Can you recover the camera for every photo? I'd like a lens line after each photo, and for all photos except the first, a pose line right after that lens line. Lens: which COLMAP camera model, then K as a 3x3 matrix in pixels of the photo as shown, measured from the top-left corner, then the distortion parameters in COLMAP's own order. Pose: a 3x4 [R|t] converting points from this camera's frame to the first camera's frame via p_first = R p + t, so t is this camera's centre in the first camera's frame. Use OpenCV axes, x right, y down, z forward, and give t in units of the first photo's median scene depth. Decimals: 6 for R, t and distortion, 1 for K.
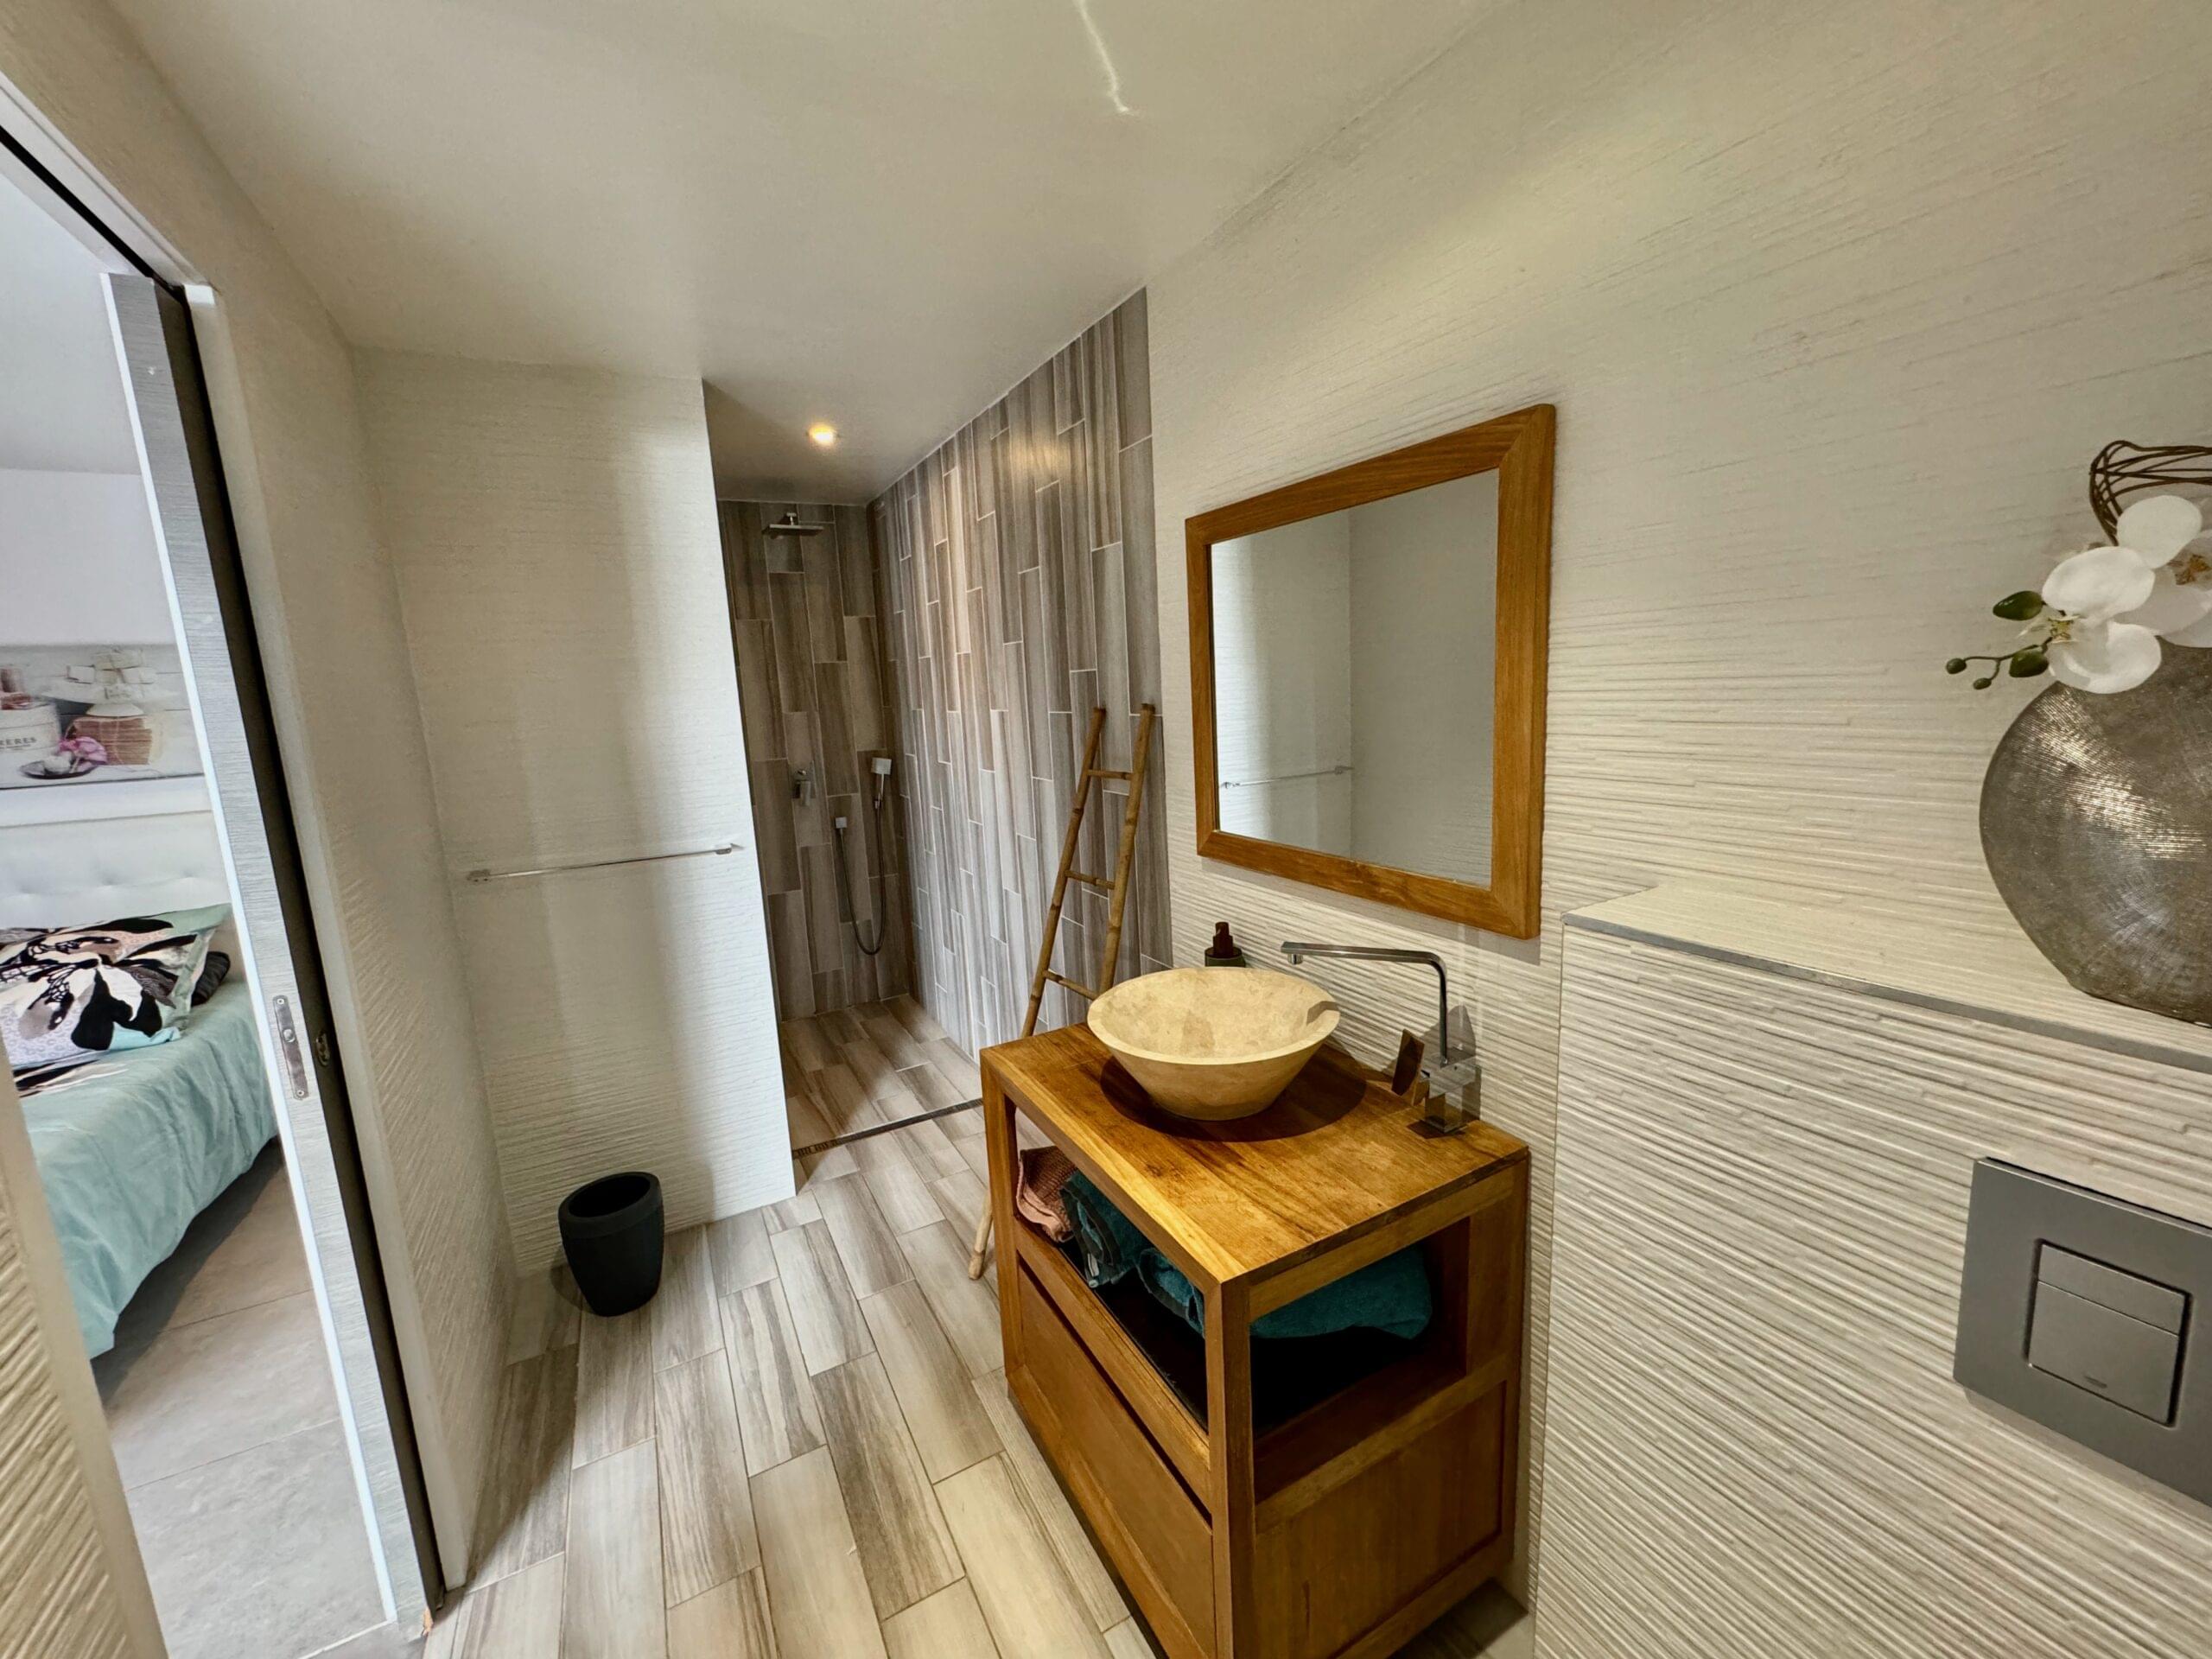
lens RADIAL K [[885.7, 0, 1112.4], [0, 885.7, 823.4], [0, 0, 1]] dist [-0.001594, 0.000339]
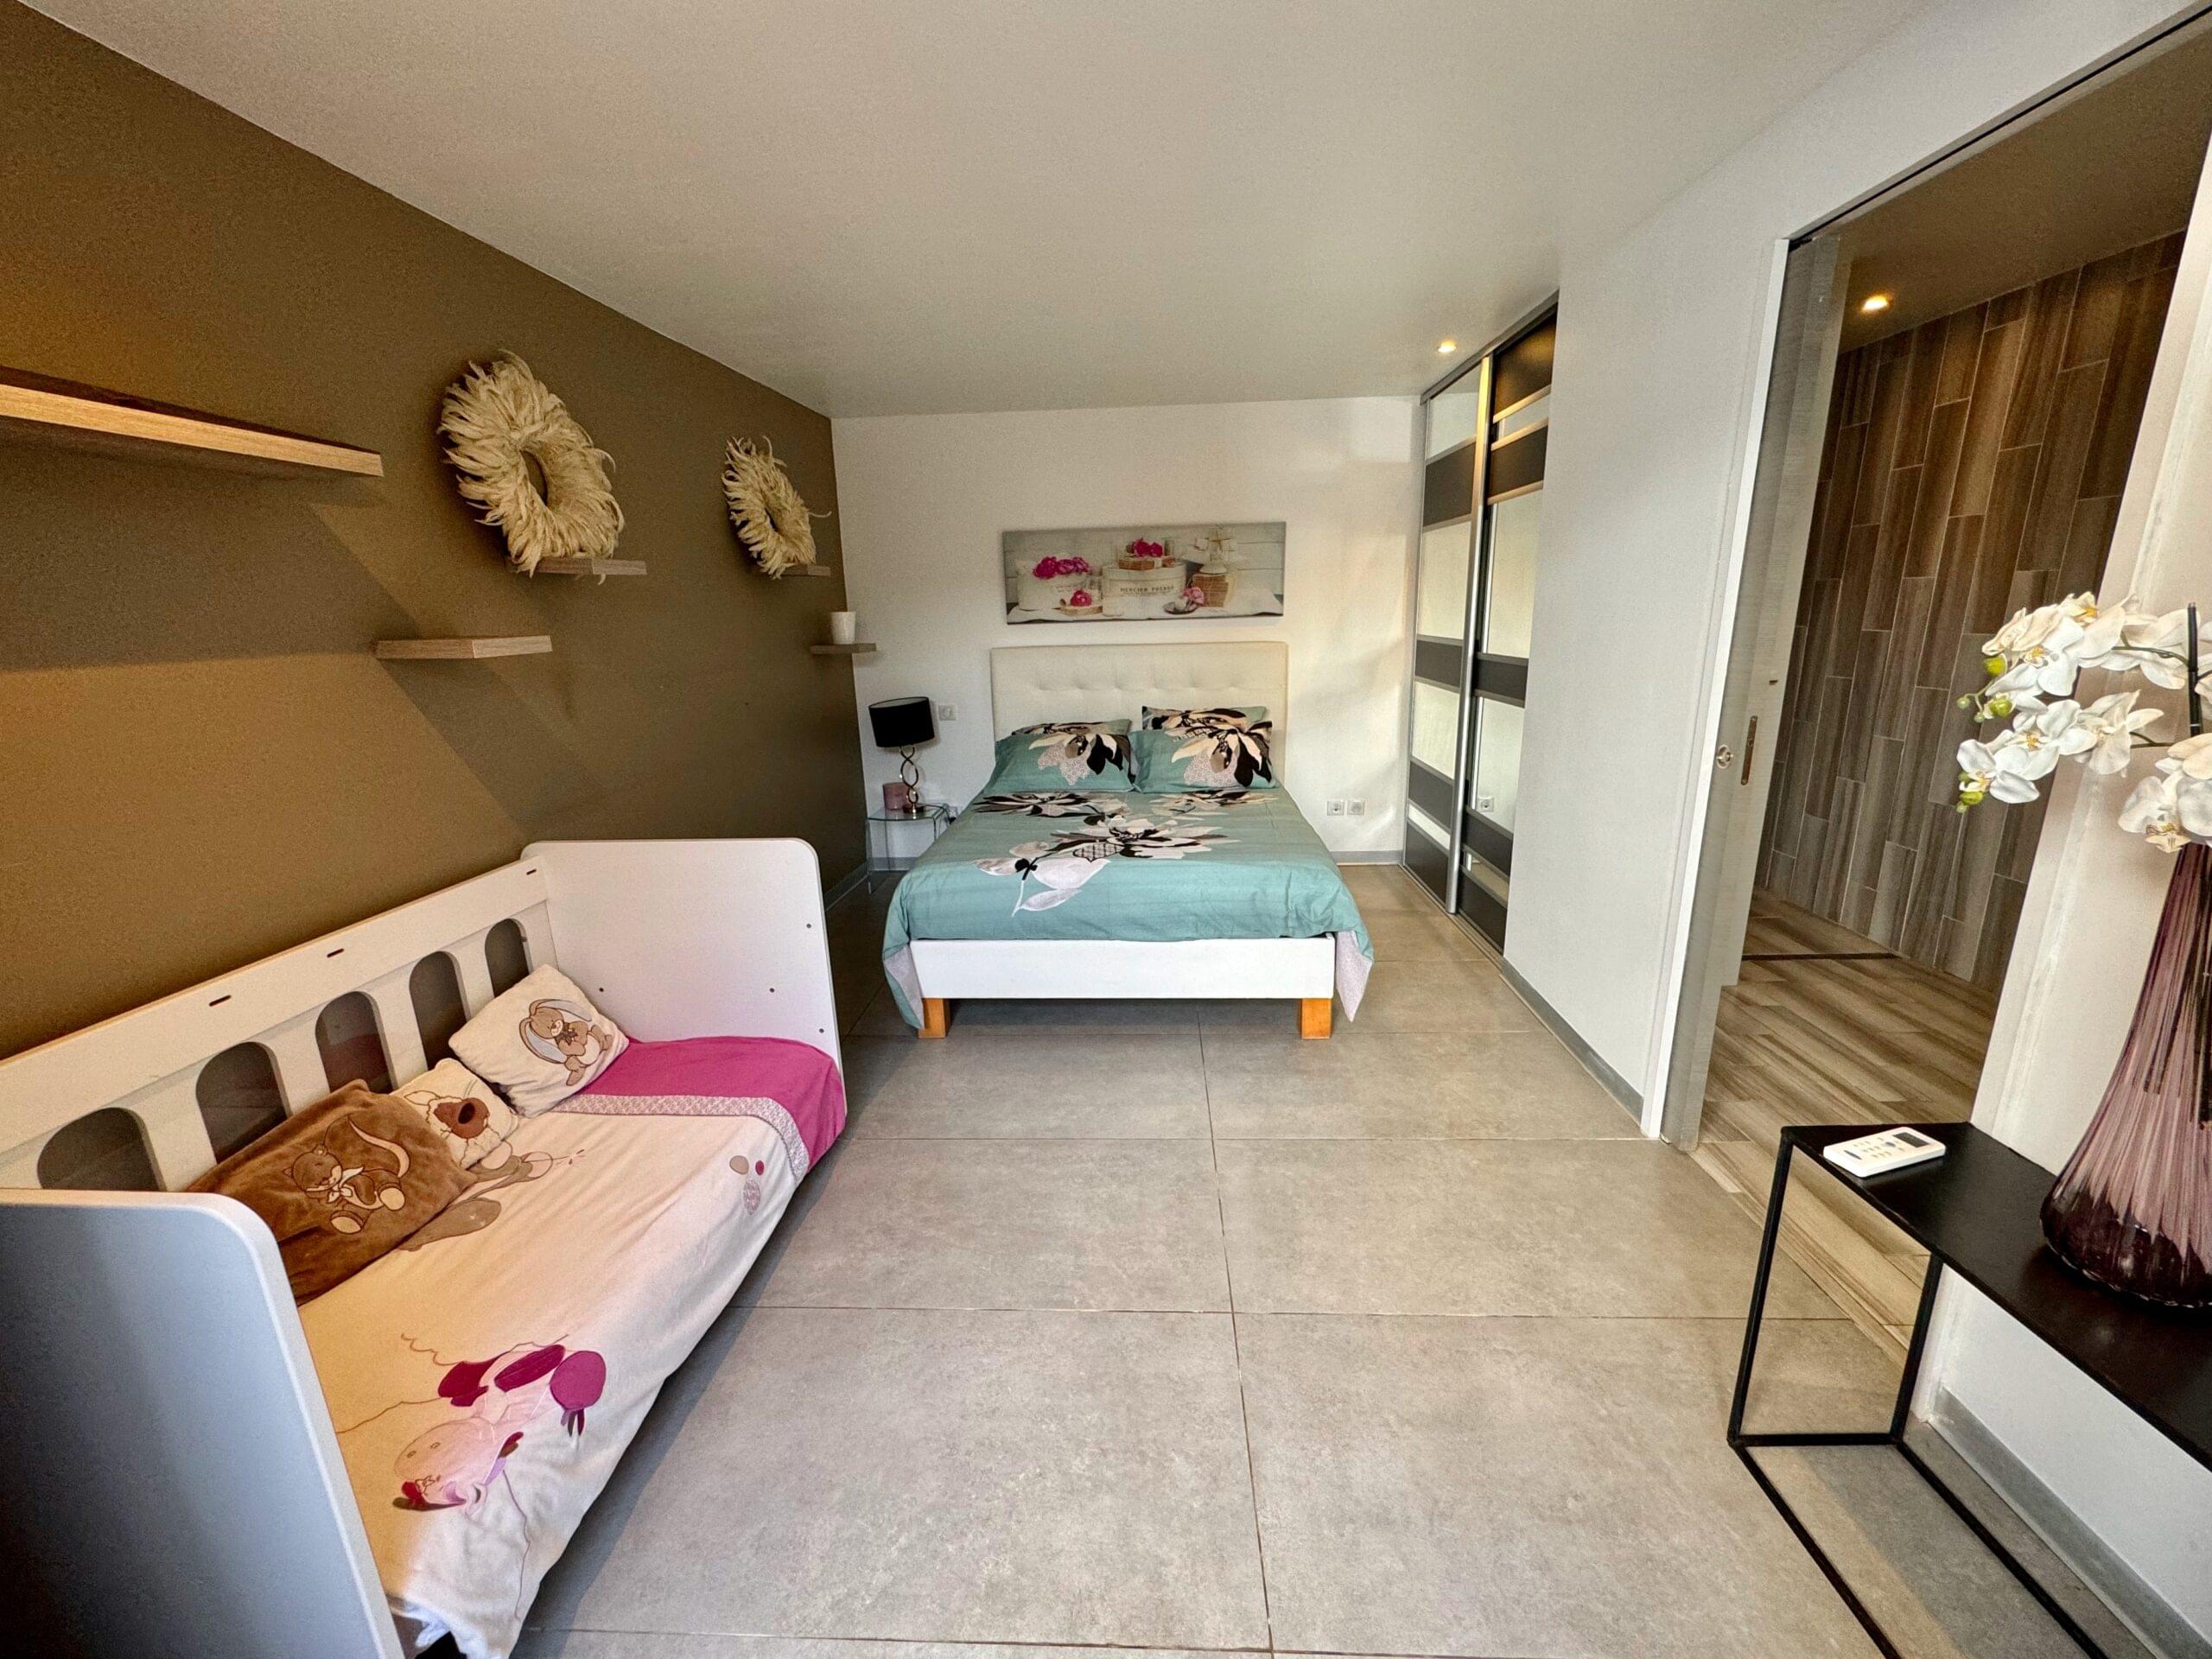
lens RADIAL K [[885.7, 0, 1105.7], [0, 885.7, 830.9], [0, 0, 1]] dist [-0.001594, 0.000339]
pose [[0.850822, 0.153976, -0.502388, -0.470826], [-0.096575, 0.985638, 0.138531, 0.120462], [0.516503, -0.069347, 0.853473, -0.407815]]
